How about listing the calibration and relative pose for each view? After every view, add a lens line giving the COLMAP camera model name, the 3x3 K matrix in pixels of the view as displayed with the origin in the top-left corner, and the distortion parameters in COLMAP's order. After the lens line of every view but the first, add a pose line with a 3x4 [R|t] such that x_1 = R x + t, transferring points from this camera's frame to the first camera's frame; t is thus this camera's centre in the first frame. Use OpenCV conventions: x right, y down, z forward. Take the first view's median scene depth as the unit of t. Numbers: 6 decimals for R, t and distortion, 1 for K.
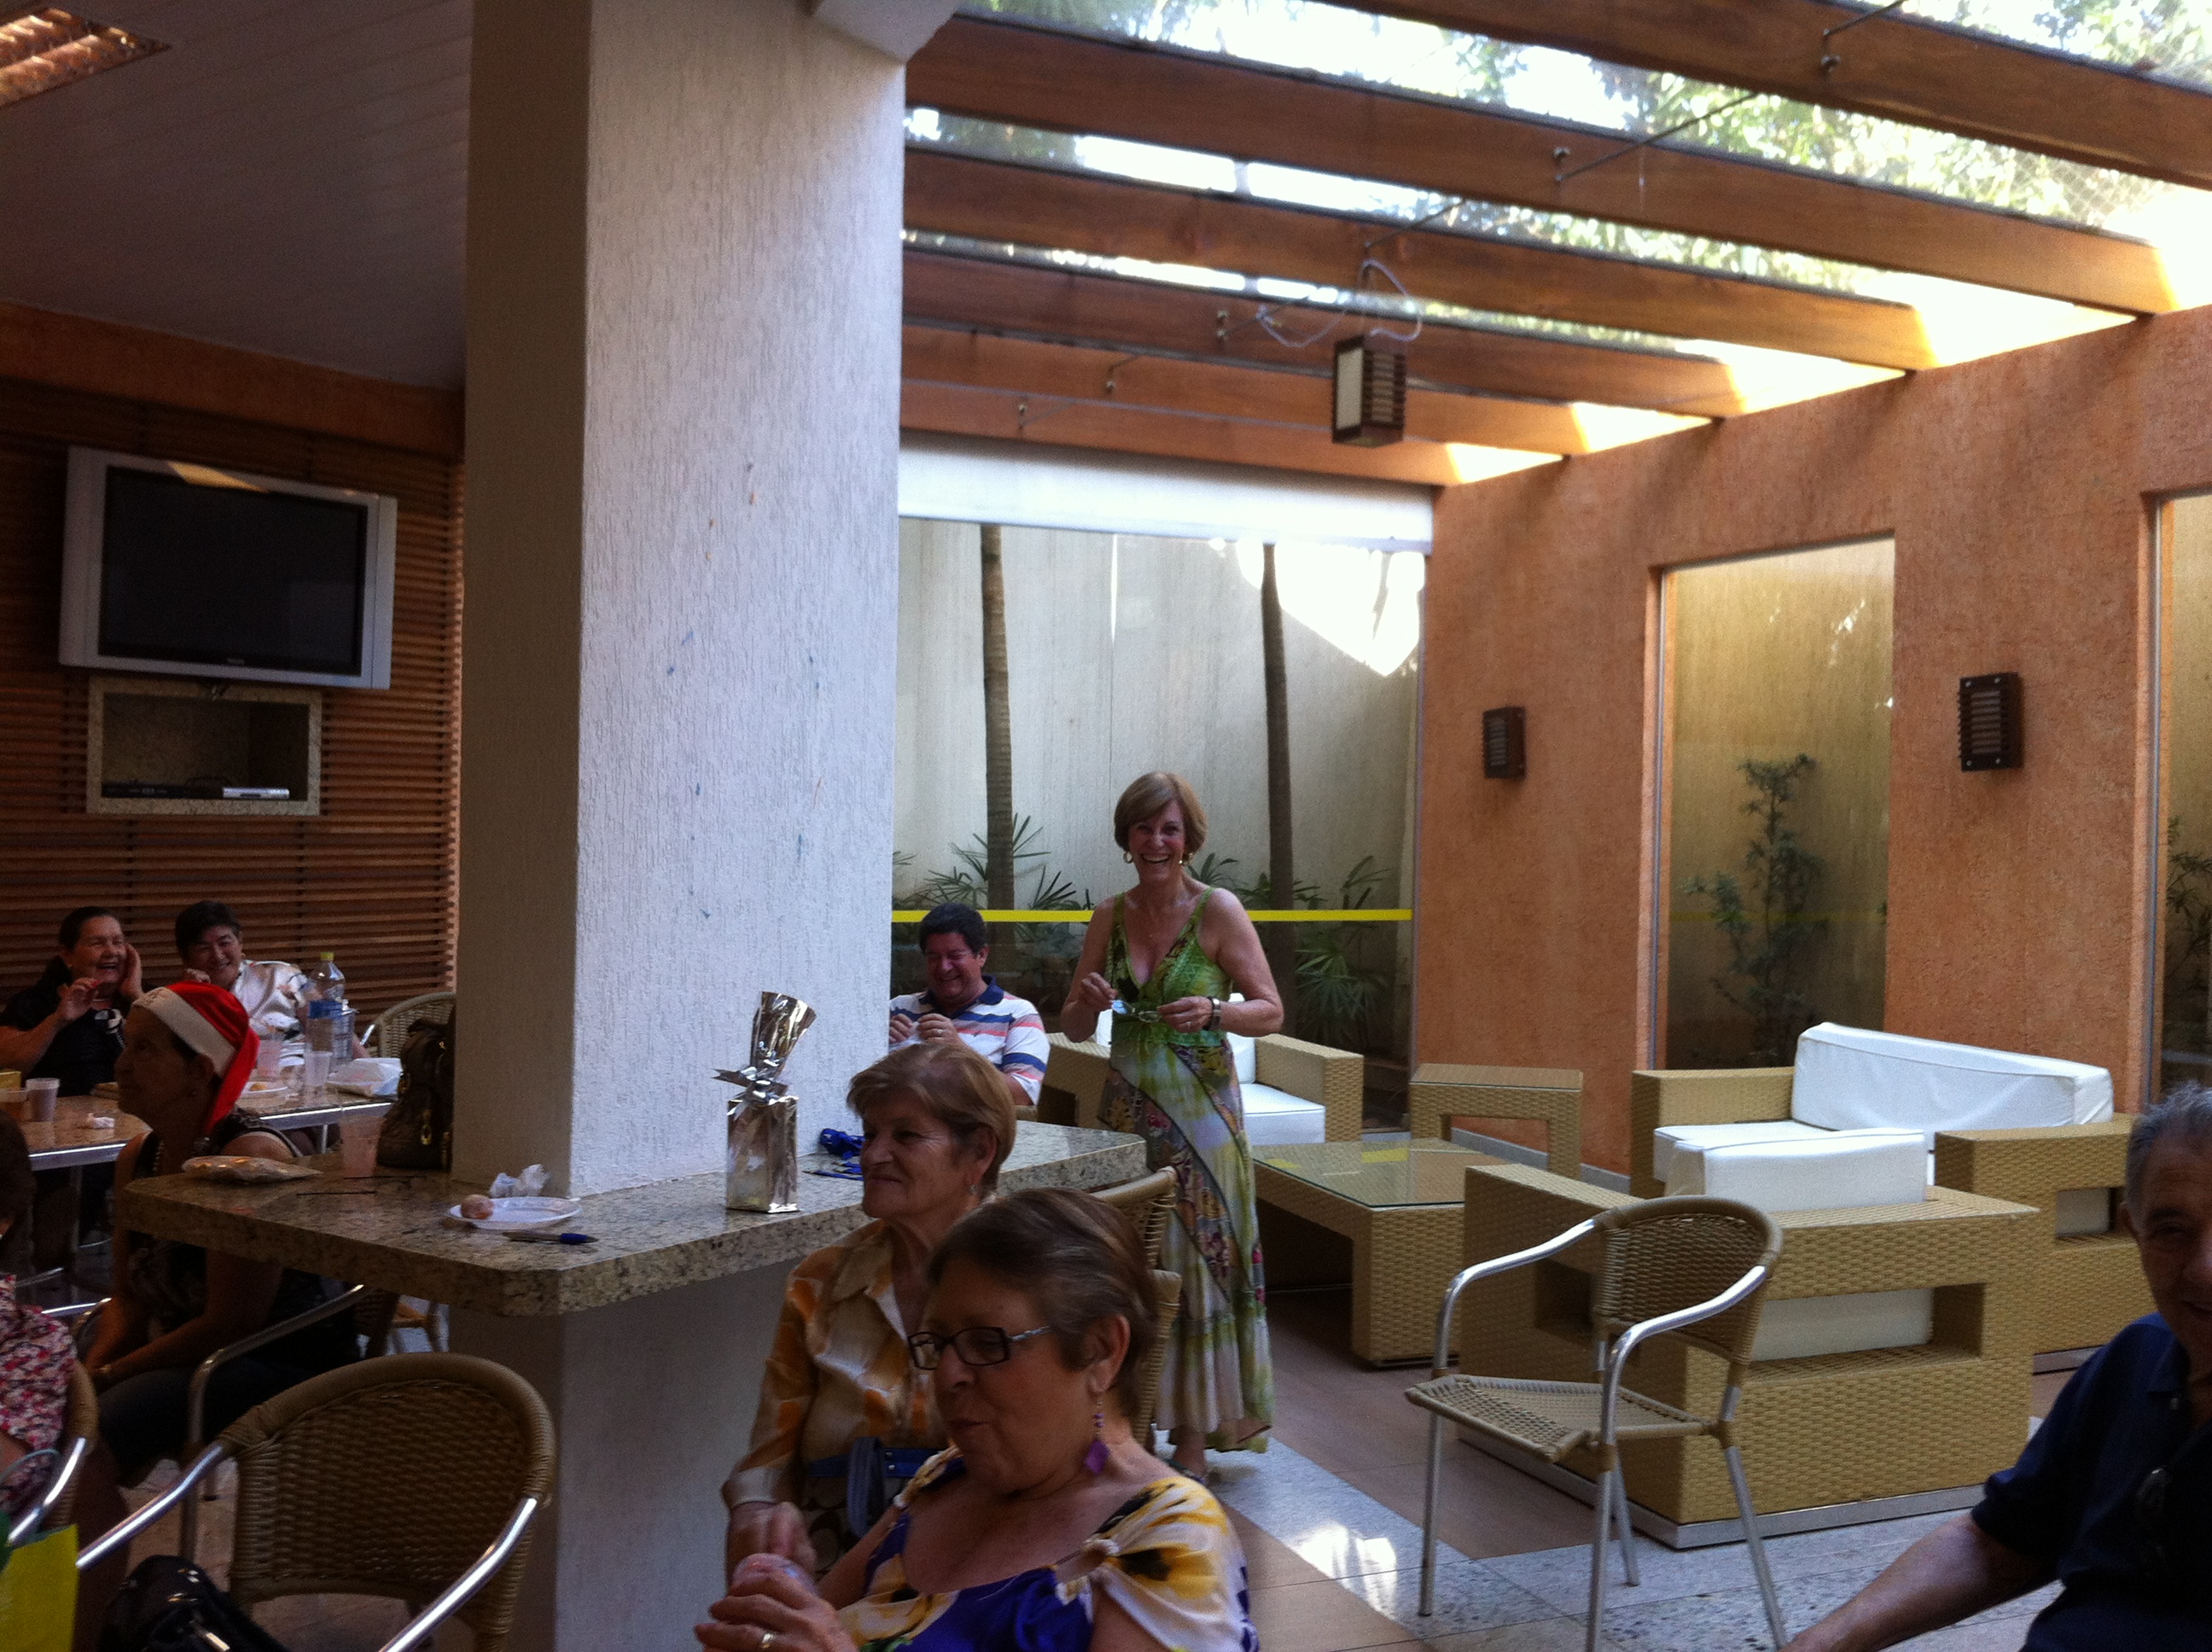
lens RADIAL K [[2110.1, 0, 1132.0], [0, 2110.1, 843.7], [0, 0, 1]] dist [-0.017459, 0.000000]
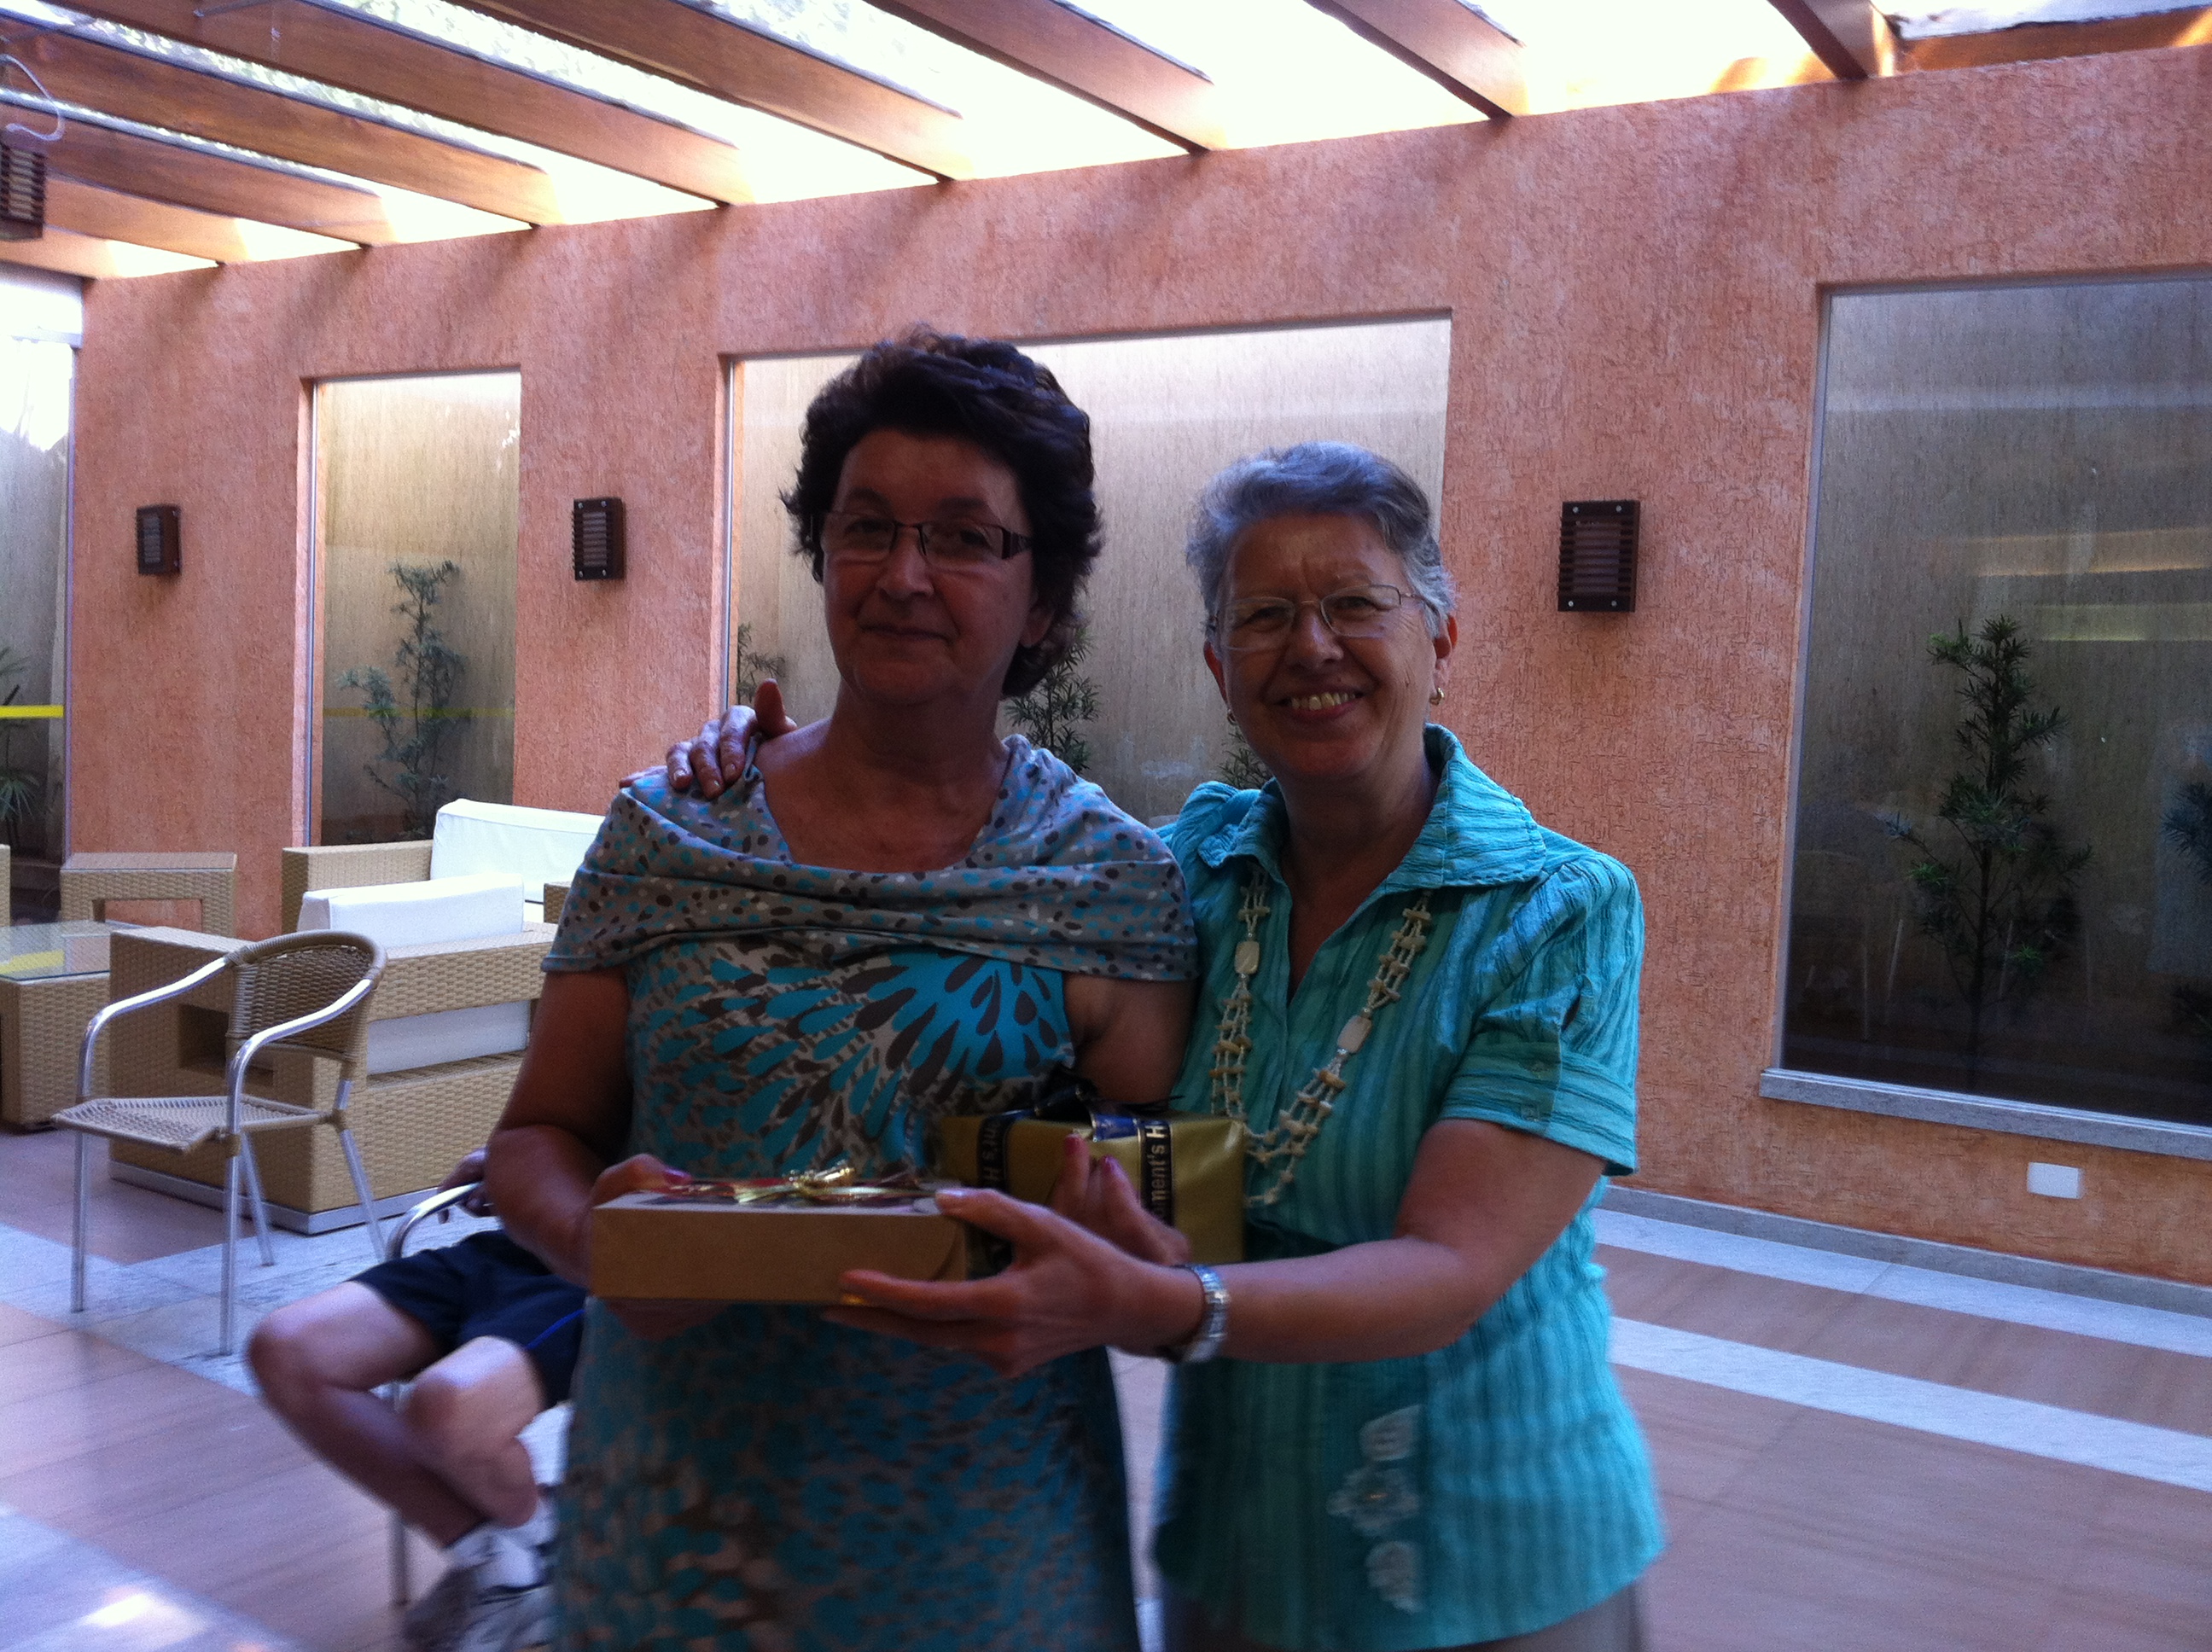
lens RADIAL K [[2110.1, 0, 1070.0], [0, 2110.1, 783.5], [0, 0, 1]] dist [-0.017459, 0.000000]
pose [[0.838639, -0.021056, 0.544281, -0.012770], [-0.012983, 0.998196, 0.058619, 0.005799], [-0.544533, -0.056227, 0.836853, -0.130823]]
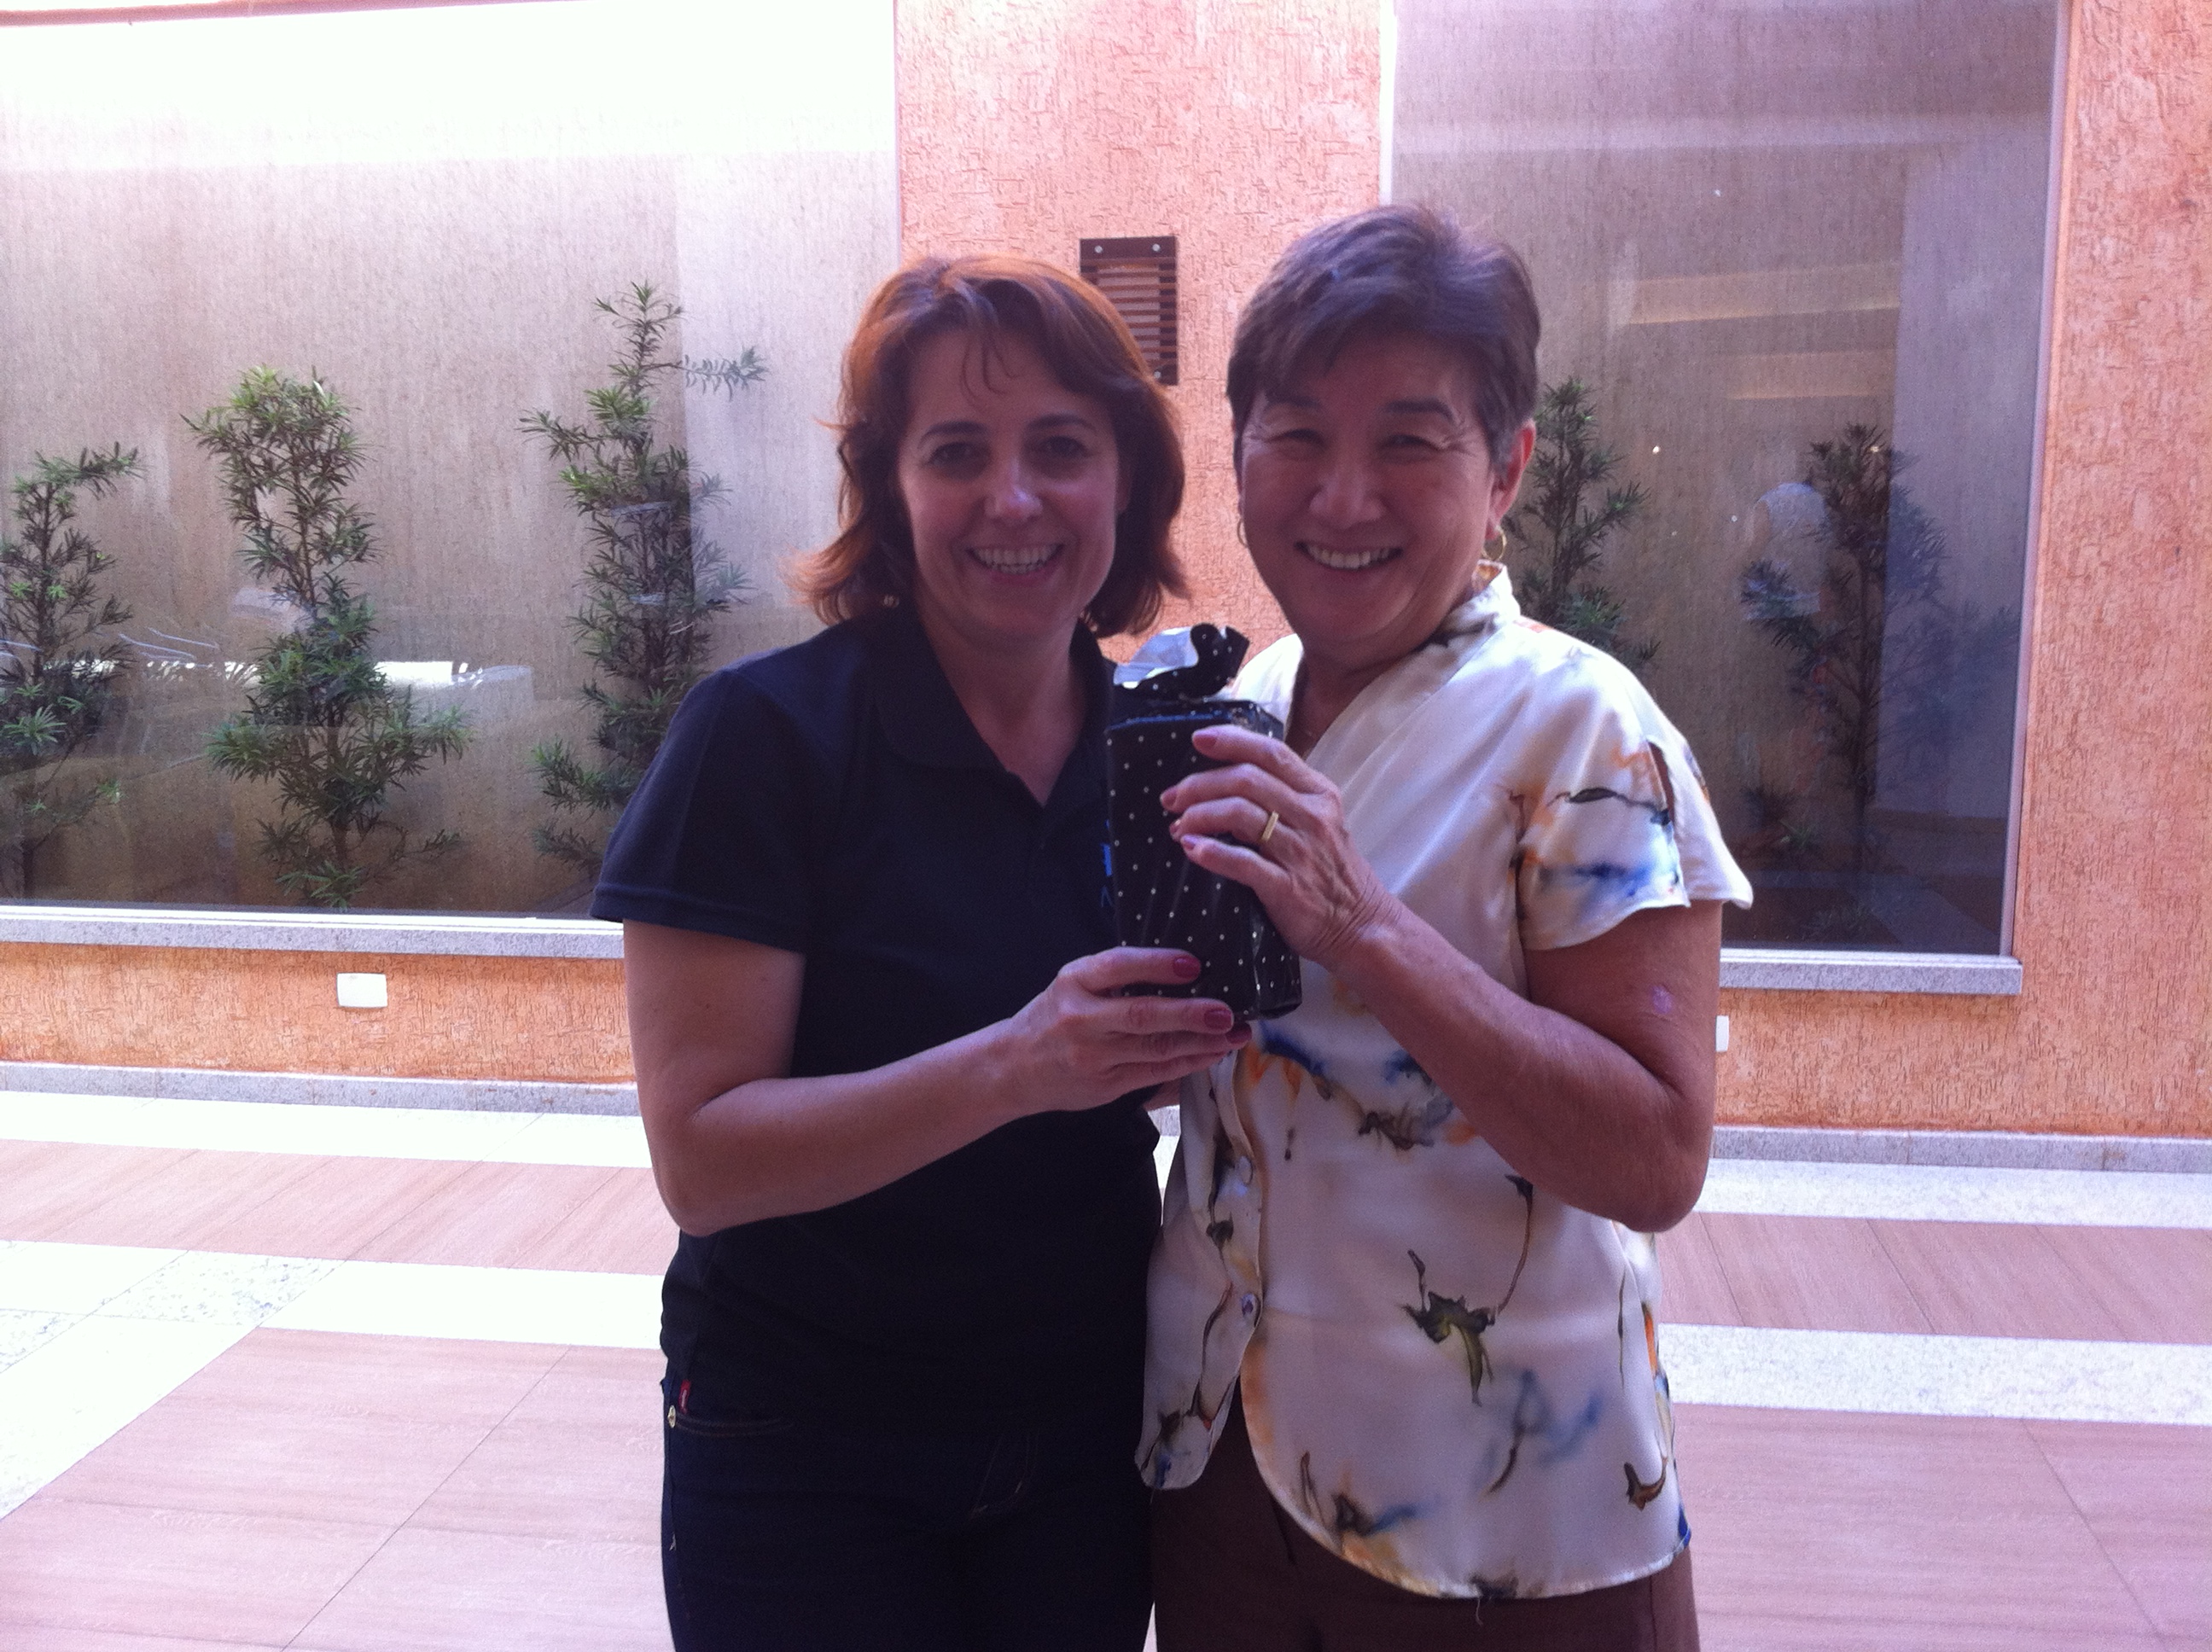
lens RADIAL K [[2110.1, 0, 1103.0], [0, 2110.1, 823.4], [0, 0, 1]] dist [-0.017459, 0.000000]
pose [[0.512864, -0.165727, 0.842321, 0.053905], [0.028180, 0.983910, 0.176427, 0.001990], [-0.858007, -0.066746, 0.509283, 0.137820]]
